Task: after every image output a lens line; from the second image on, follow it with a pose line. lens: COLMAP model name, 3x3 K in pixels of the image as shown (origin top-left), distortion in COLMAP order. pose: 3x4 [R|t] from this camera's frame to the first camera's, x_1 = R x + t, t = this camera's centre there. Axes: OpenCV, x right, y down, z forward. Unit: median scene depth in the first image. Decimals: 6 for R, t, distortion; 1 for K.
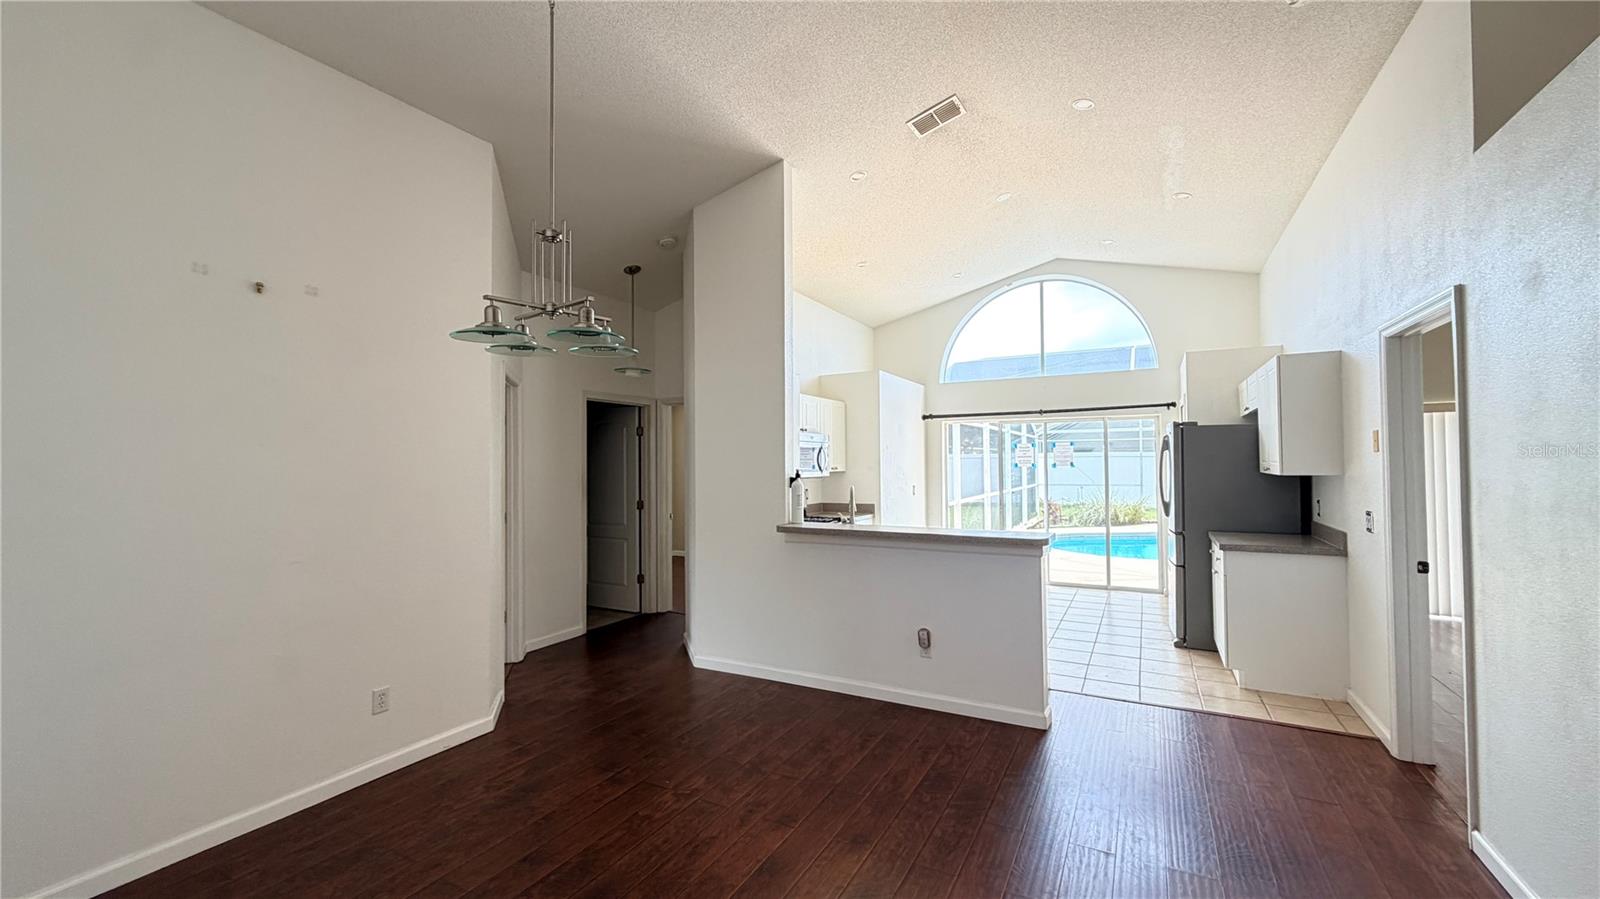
lens RADIAL K [[634.8, 0, 796.4], [0, 634.8, 449.6], [0, 0, 1]] dist [-0.001467, 0.000300]
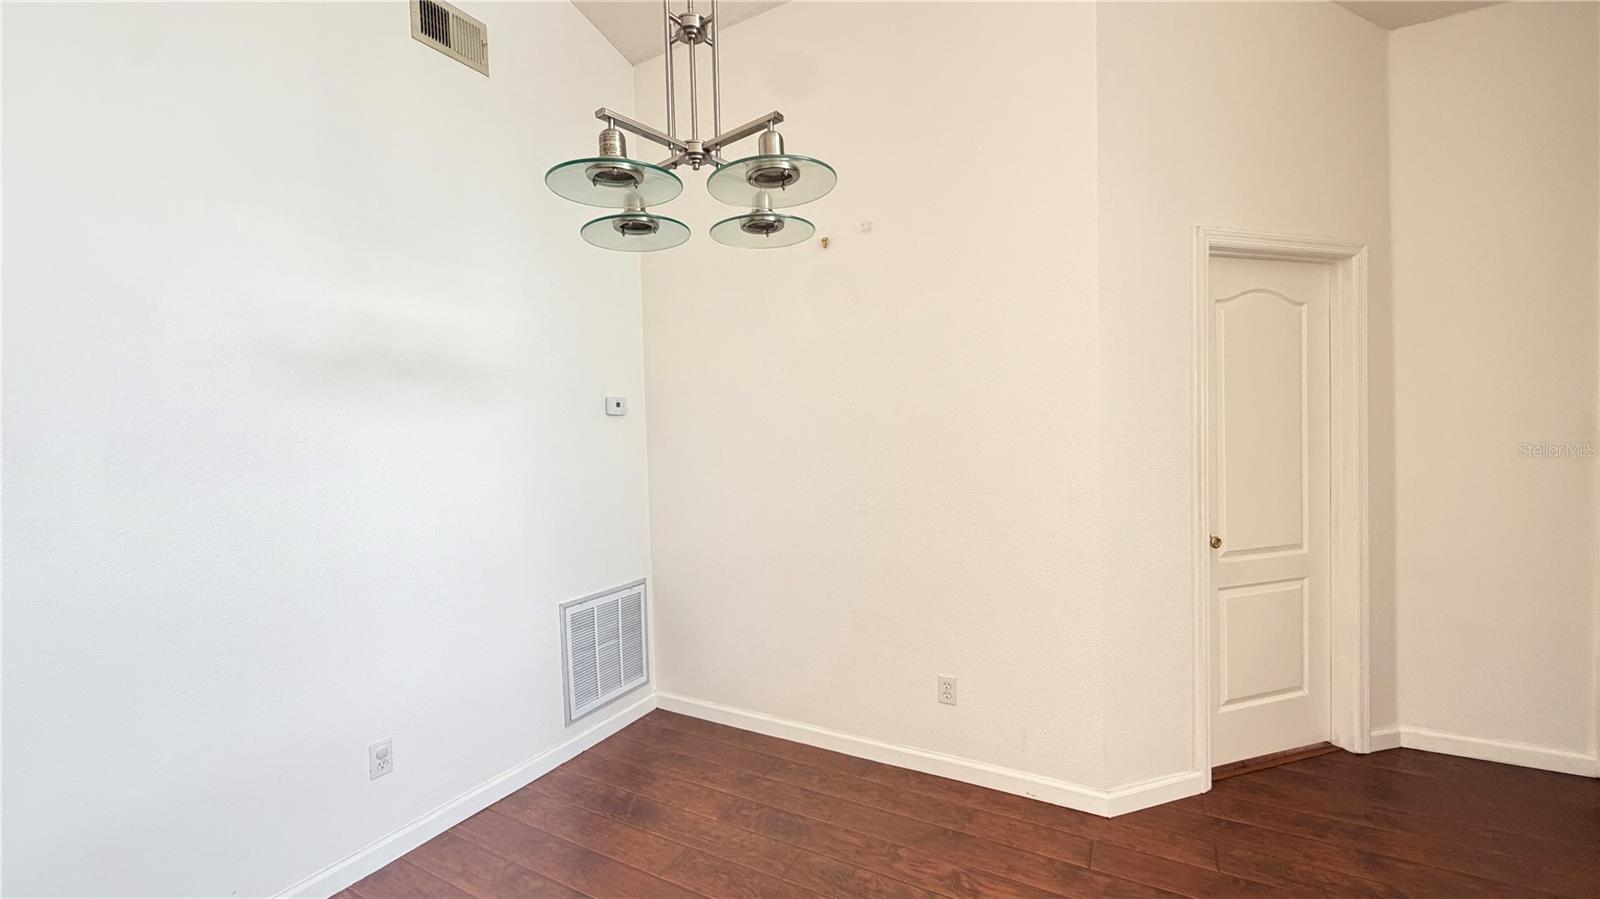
lens RADIAL K [[634.8, 0, 796.4], [0, 634.8, 449.6], [0, 0, 1]] dist [-0.001467, 0.000300]
pose [[-0.007684, 0.037985, -0.999249, 0.160507], [0.048687, 0.998107, 0.037567, 0.032514], [0.998785, -0.048362, -0.009518, 0.746215]]
